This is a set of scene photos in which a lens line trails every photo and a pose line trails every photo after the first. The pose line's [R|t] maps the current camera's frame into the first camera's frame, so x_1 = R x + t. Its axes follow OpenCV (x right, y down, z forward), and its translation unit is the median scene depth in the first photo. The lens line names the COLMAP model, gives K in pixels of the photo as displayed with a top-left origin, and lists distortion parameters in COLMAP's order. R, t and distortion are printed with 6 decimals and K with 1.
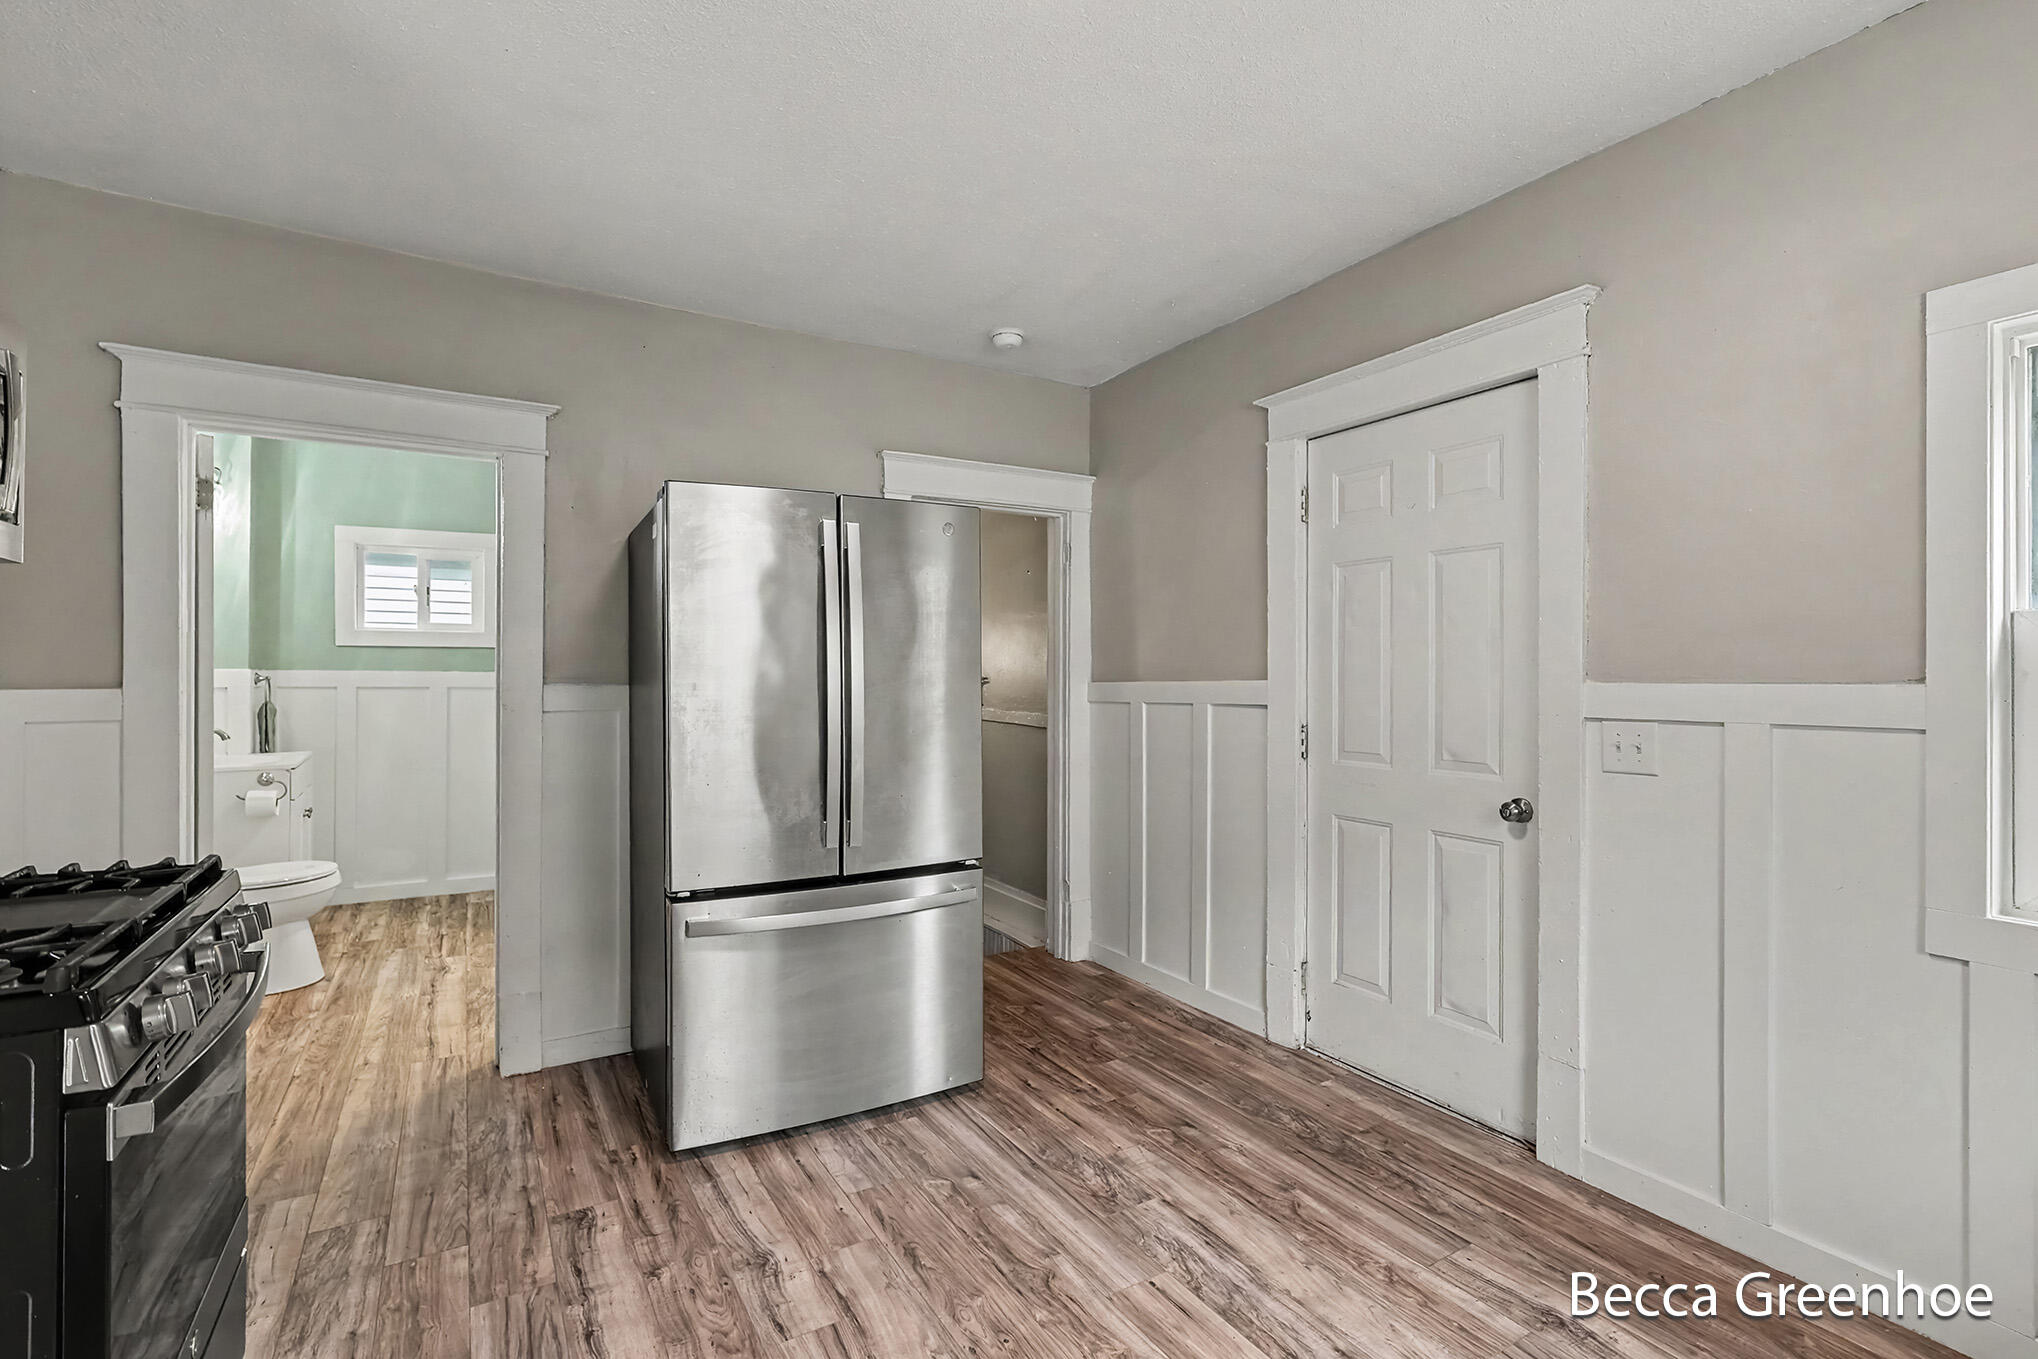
lens RADIAL K [[947.6, 0, 1019.0], [0, 947.6, 679.5], [0, 0, 1]] dist [-0.004357, 0.000454]
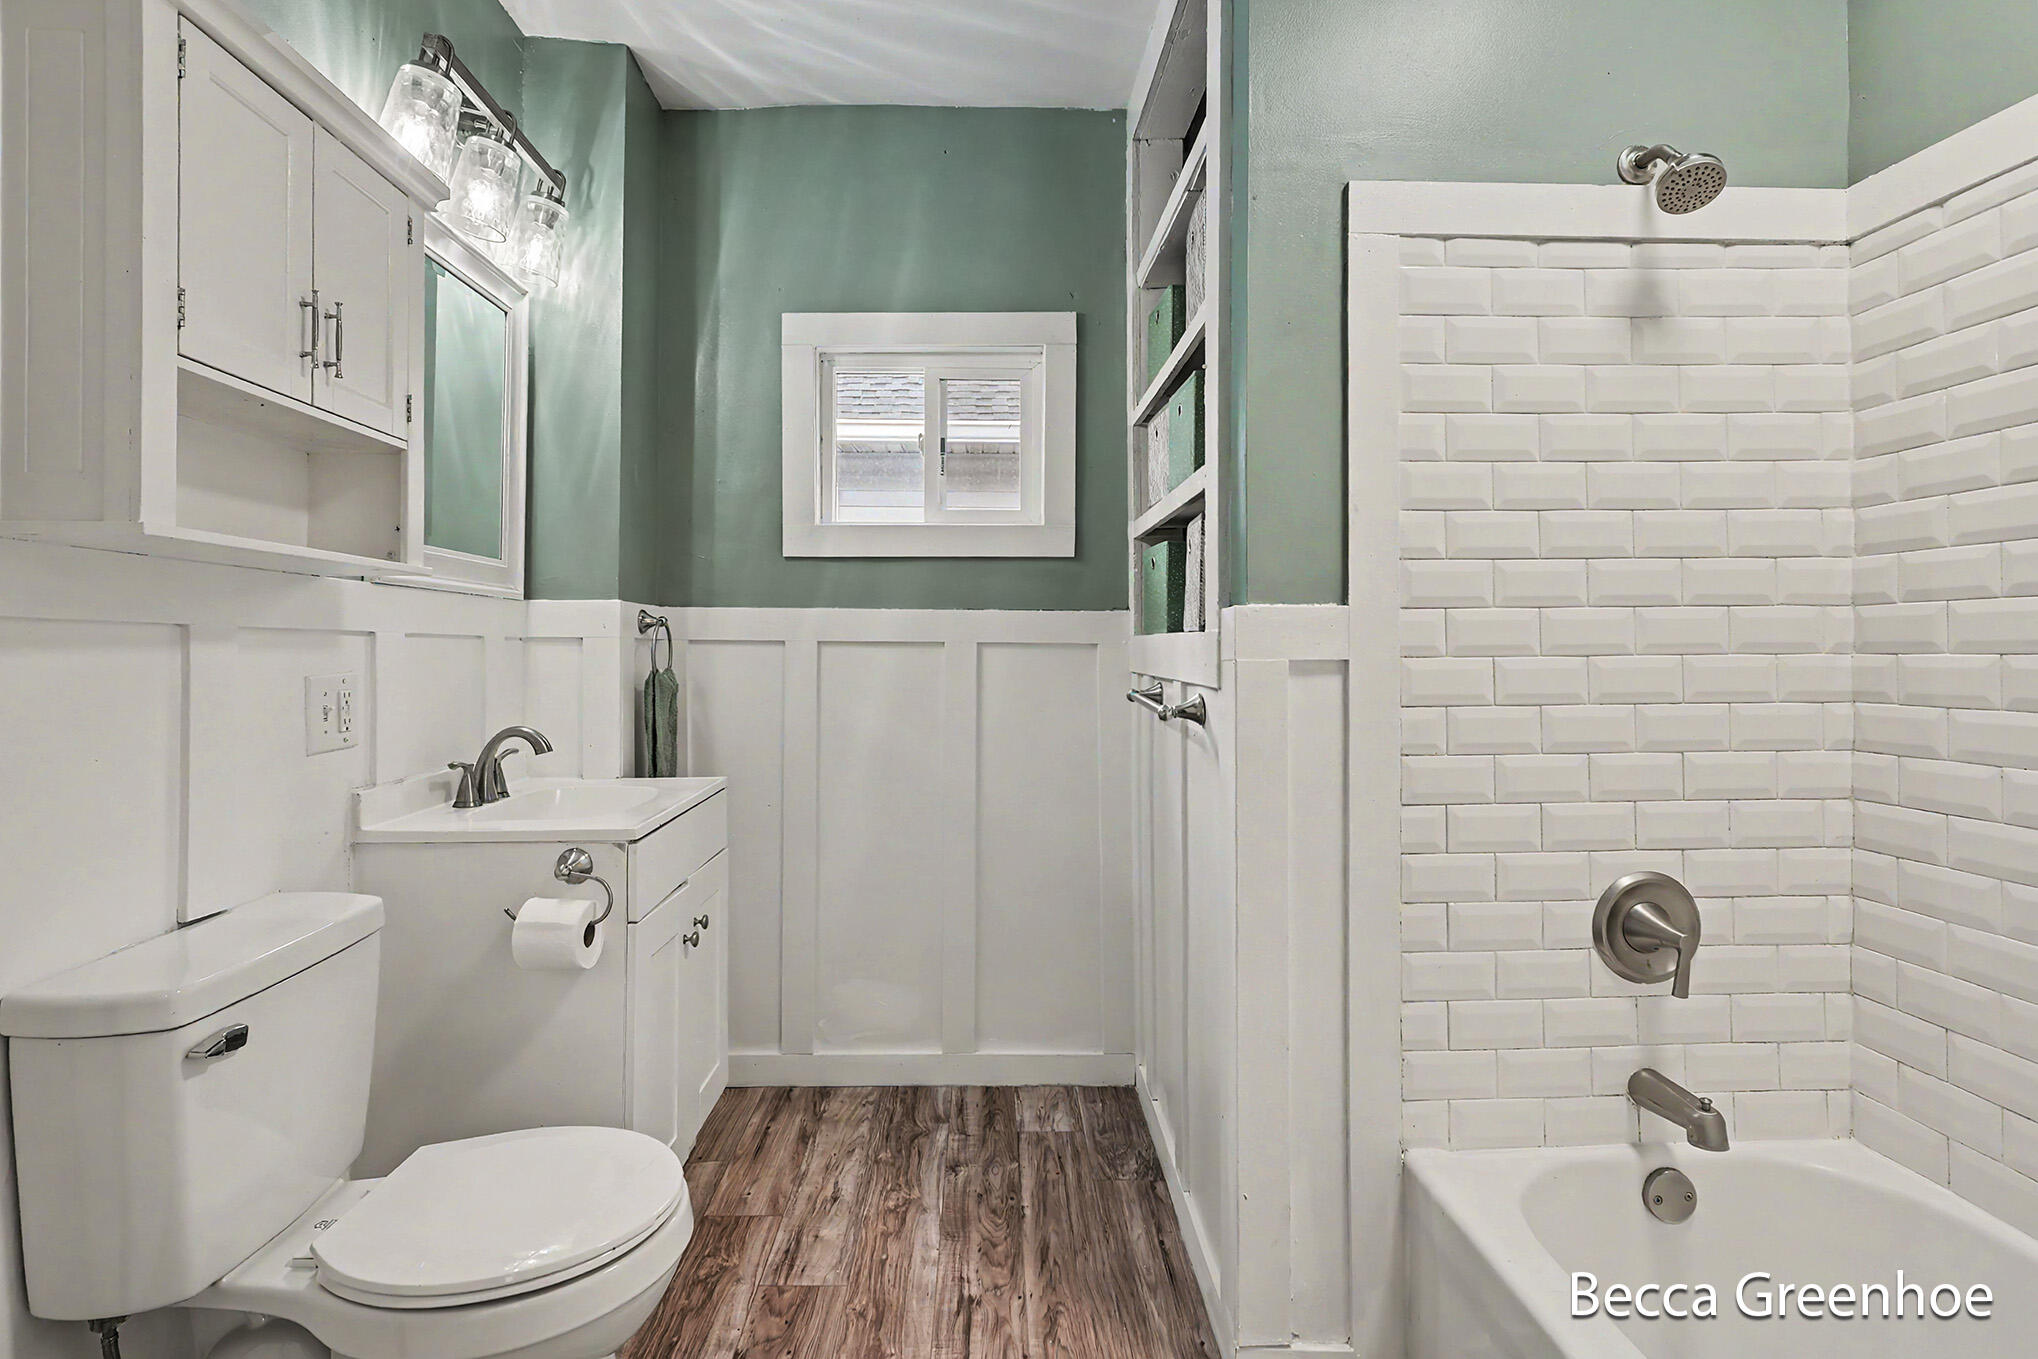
lens RADIAL K [[947.6, 0, 1019.0], [0, 947.6, 679.5], [0, 0, 1]] dist [-0.004357, 0.000454]
pose [[0.884060, 0.006257, -0.467331, -0.386899], [-0.000646, 0.999926, 0.012166, 0.021601], [0.467373, -0.010453, 0.883999, 0.626948]]
